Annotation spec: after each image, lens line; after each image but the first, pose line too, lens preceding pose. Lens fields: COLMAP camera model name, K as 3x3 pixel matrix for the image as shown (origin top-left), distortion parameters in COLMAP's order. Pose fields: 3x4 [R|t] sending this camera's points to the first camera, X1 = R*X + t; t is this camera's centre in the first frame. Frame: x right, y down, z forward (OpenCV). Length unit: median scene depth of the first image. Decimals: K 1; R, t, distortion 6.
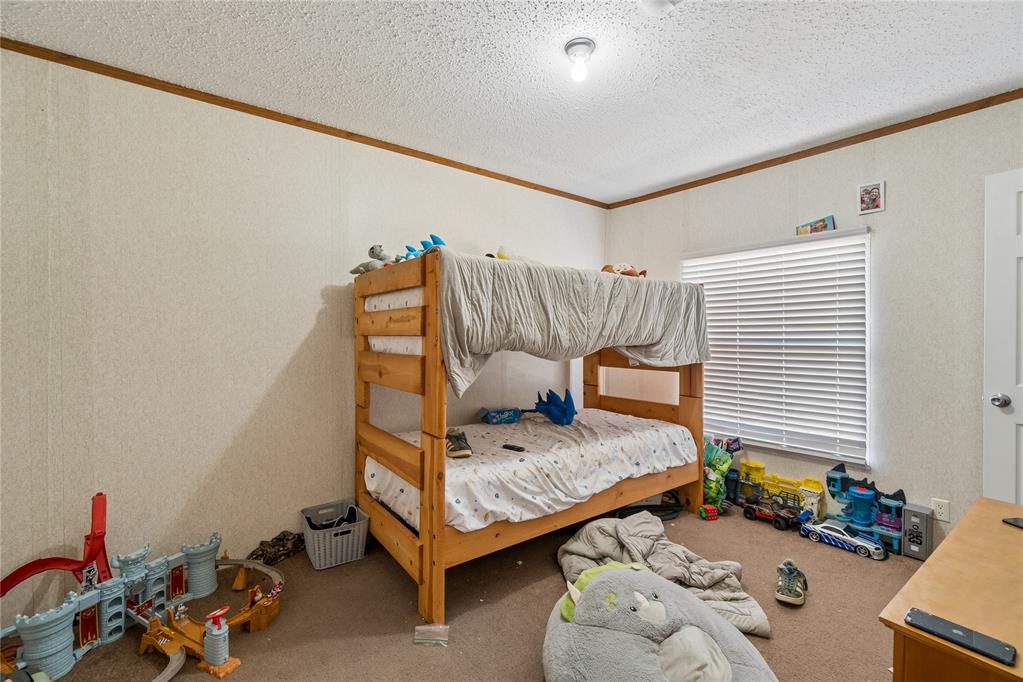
lens RADIAL K [[442.0, 0, 508.4], [0, 442.0, 340.2], [0, 0, 1]] dist [-0.003051, 0.002015]
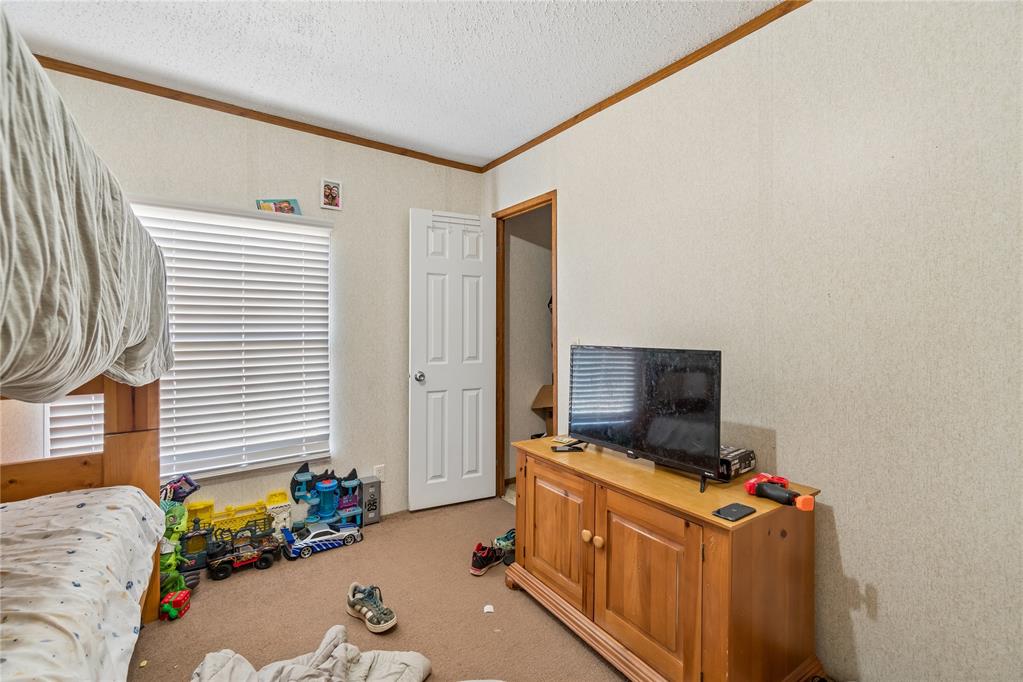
lens RADIAL K [[442.0, 0, 513.5], [0, 442.0, 330.5], [0, 0, 1]] dist [-0.003051, 0.002015]
pose [[0.031455, -0.002001, 0.999503, -0.187868], [0.013687, 0.999905, 0.001571, -0.002365], [-0.999411, 0.013630, 0.031480, 0.533922]]
